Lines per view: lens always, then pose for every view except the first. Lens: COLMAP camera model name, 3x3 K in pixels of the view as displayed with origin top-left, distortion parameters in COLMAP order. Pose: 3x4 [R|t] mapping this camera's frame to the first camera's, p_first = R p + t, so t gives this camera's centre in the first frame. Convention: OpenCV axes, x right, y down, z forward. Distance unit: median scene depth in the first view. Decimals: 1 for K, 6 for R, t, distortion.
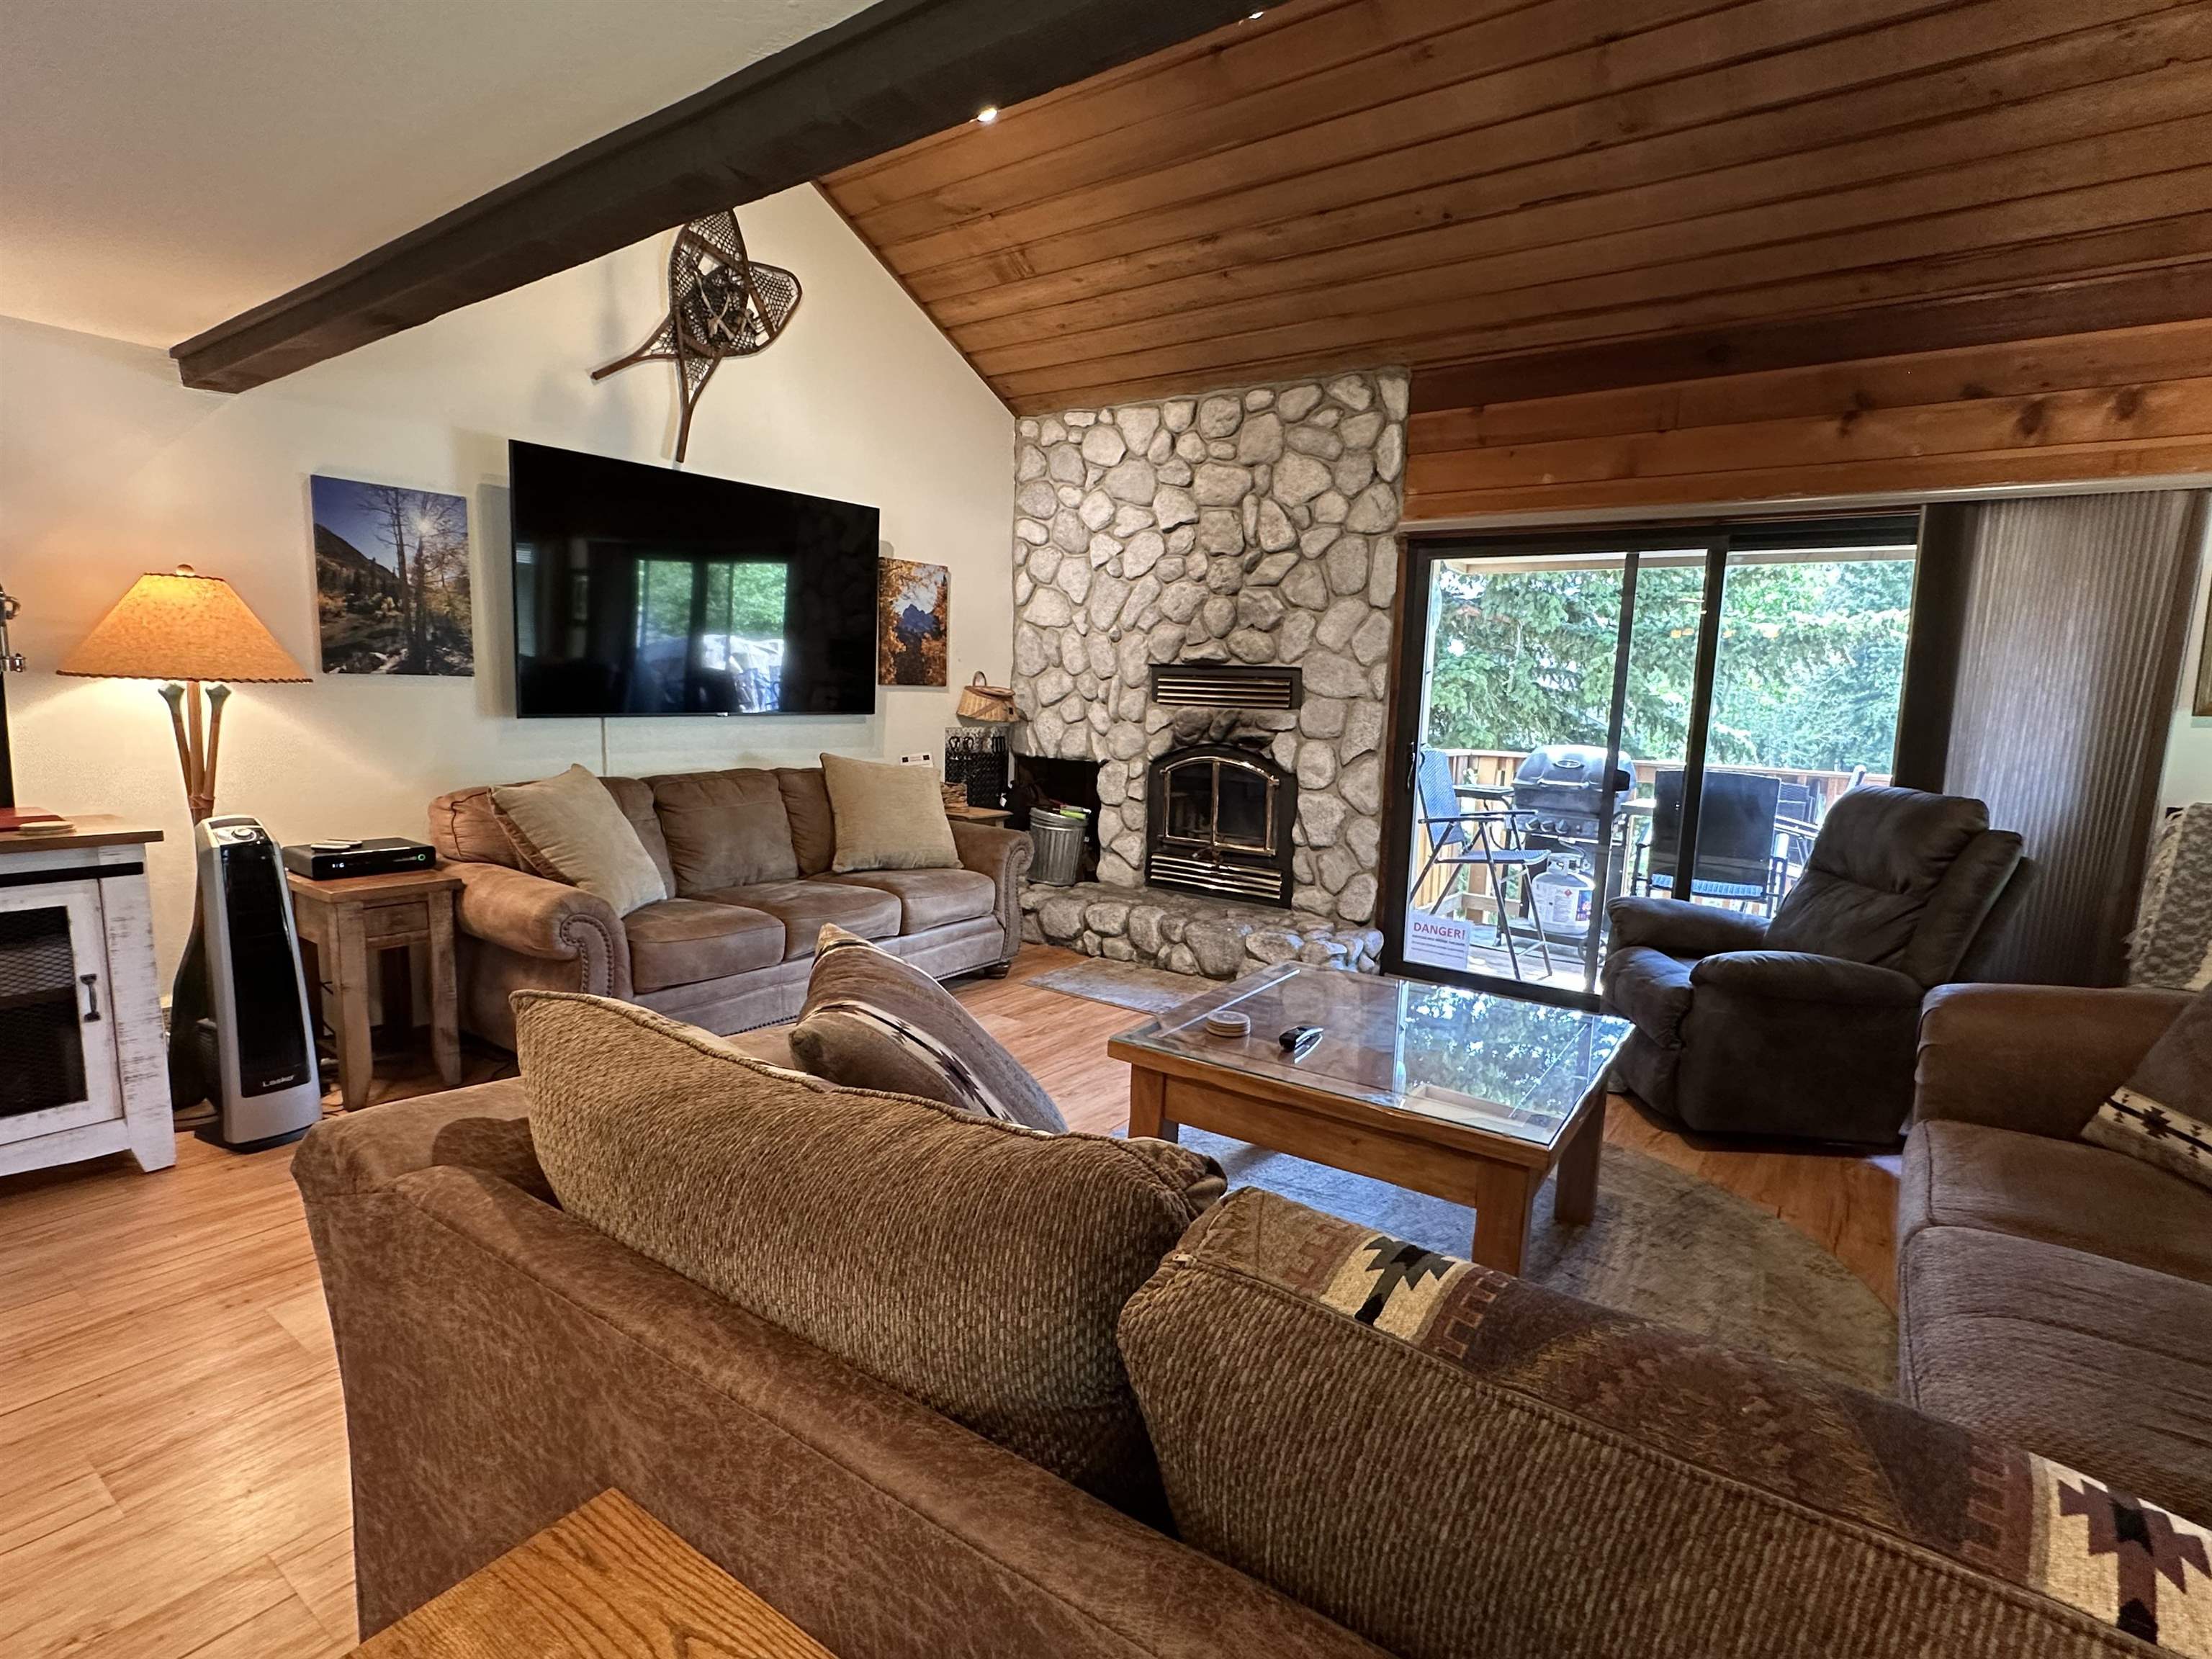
lens RADIAL K [[1094.4, 0, 1109.5], [0, 1094.4, 833.6], [0, 0, 1]] dist [-0.005080, -0.000390]
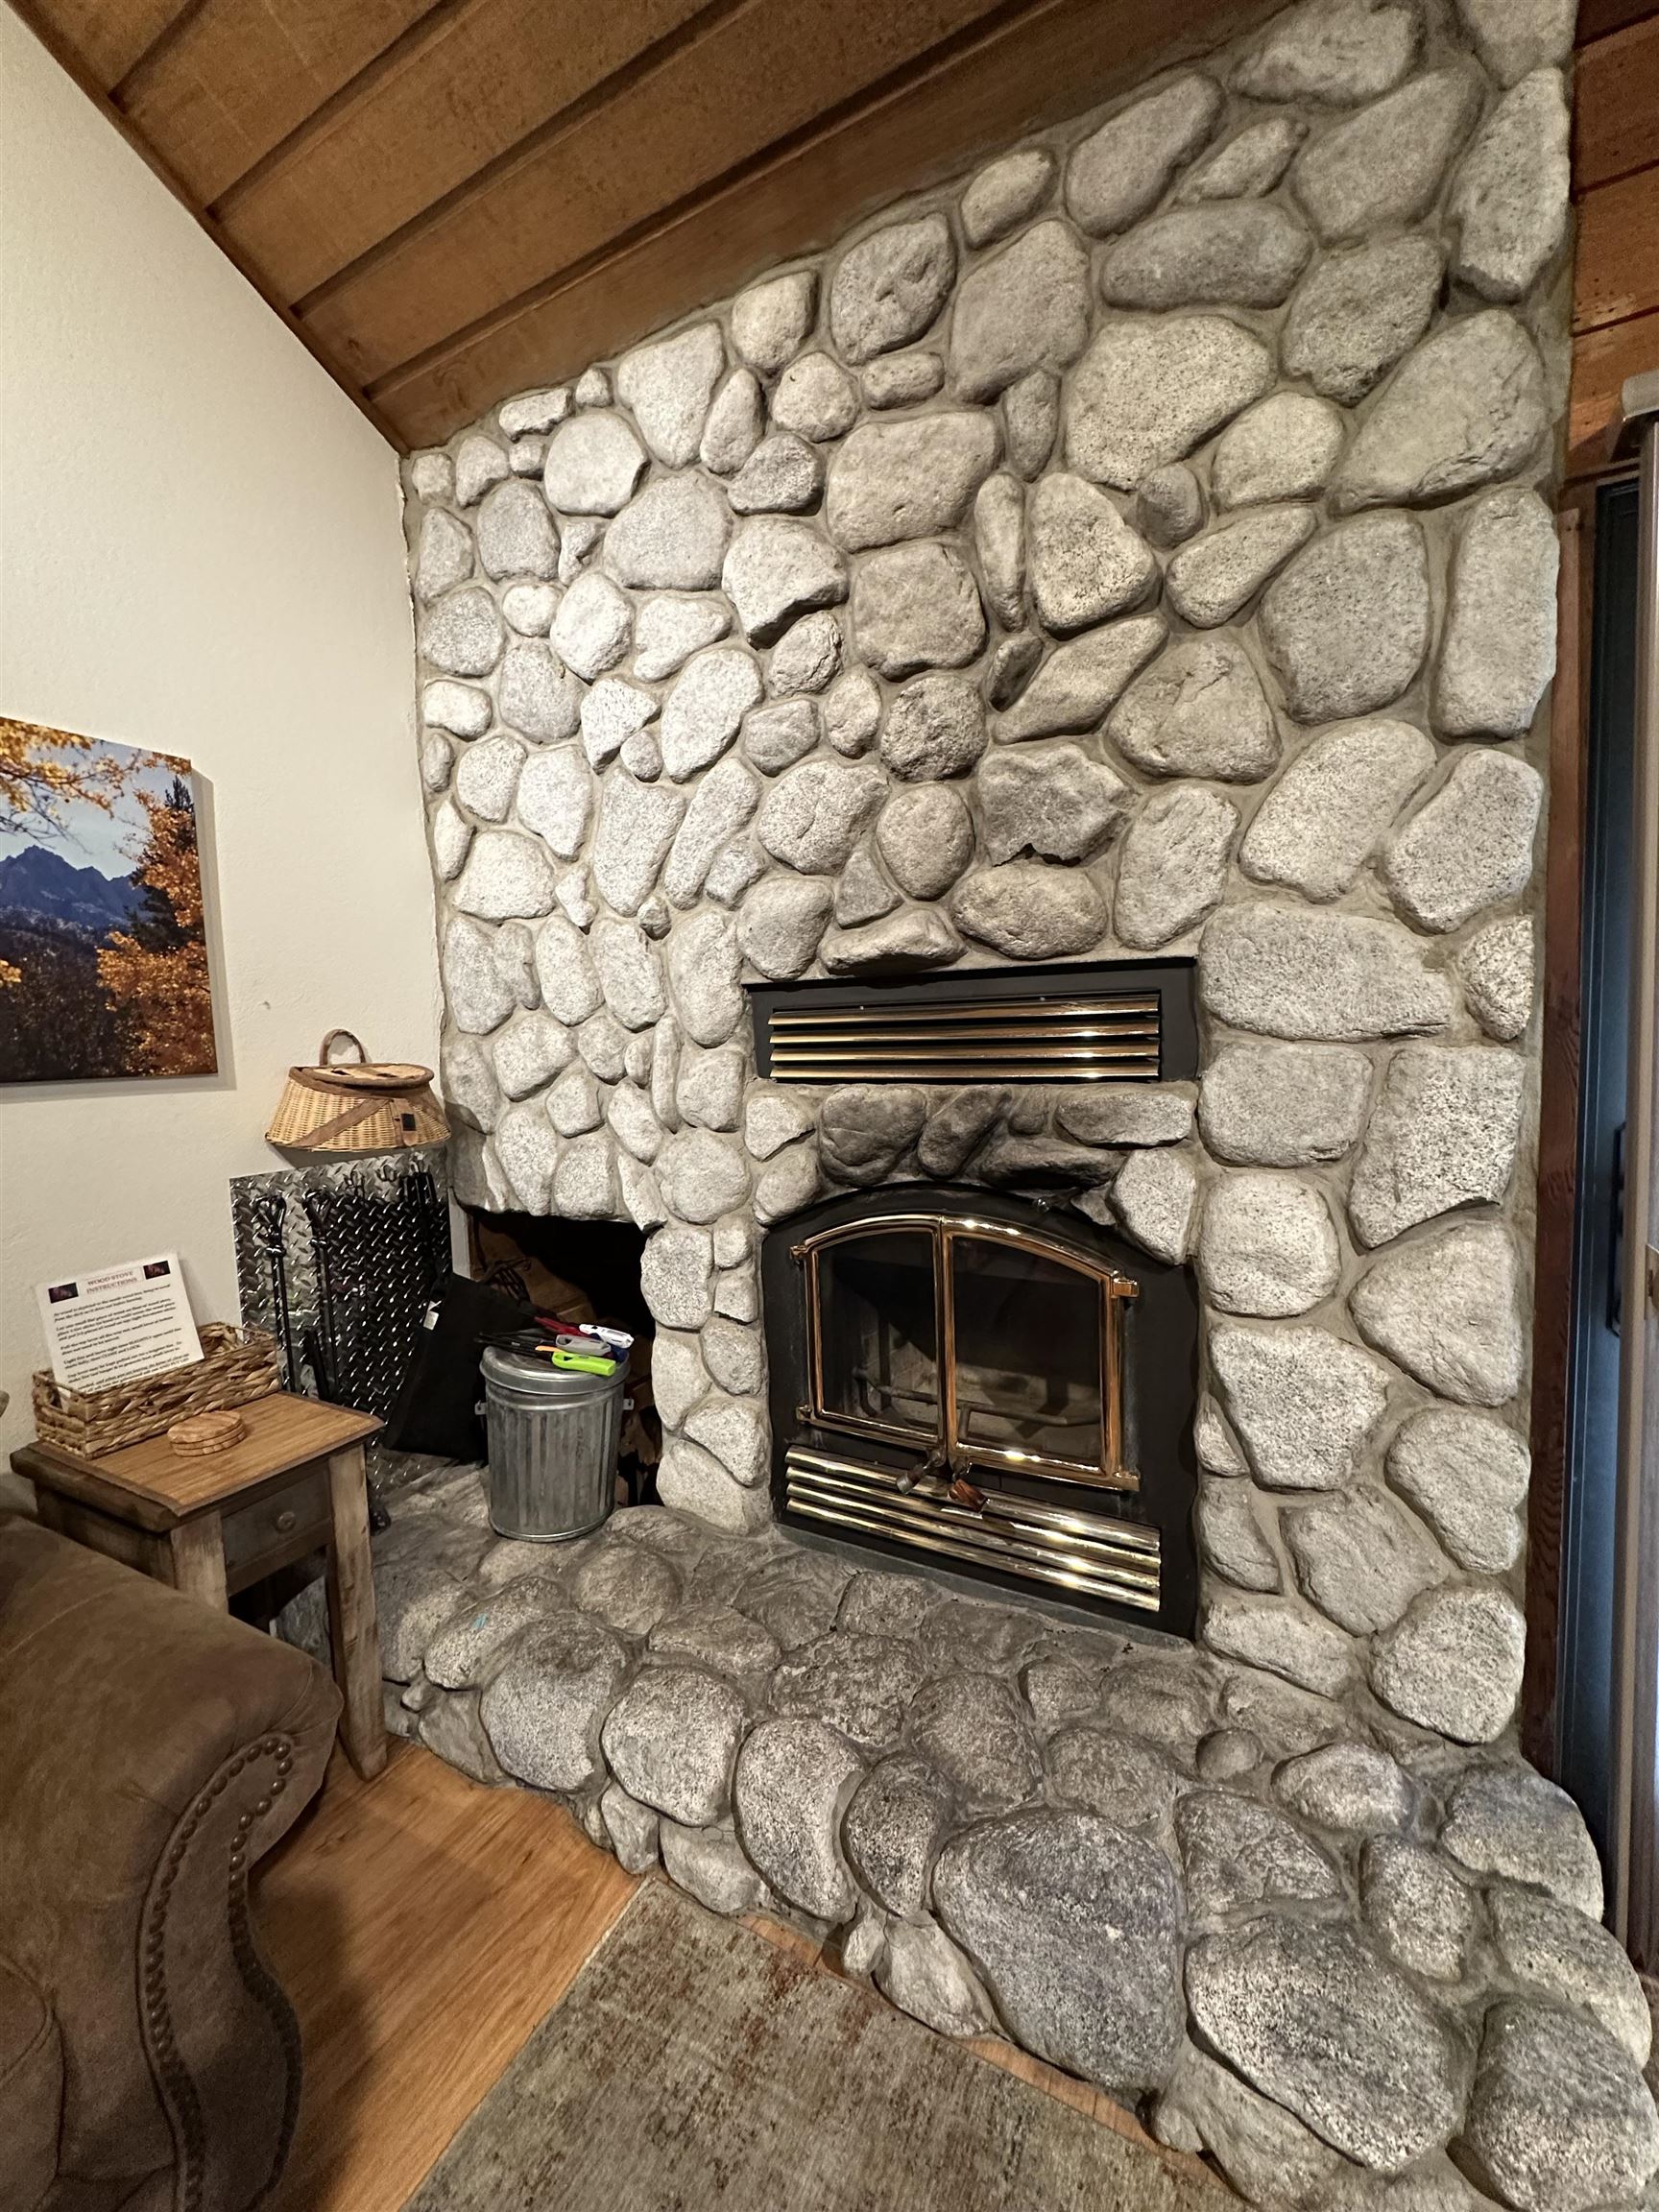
lens RADIAL K [[877.8, 0, 831.1], [0, 877.8, 1098.6], [0, 0, 1]] dist [-0.008708, 0.002191]
pose [[0.990365, -0.071976, 0.118308, 0.028730], [0.079164, 0.995218, -0.057218, -0.097789], [-0.113624, 0.066032, 0.991327, 0.719613]]
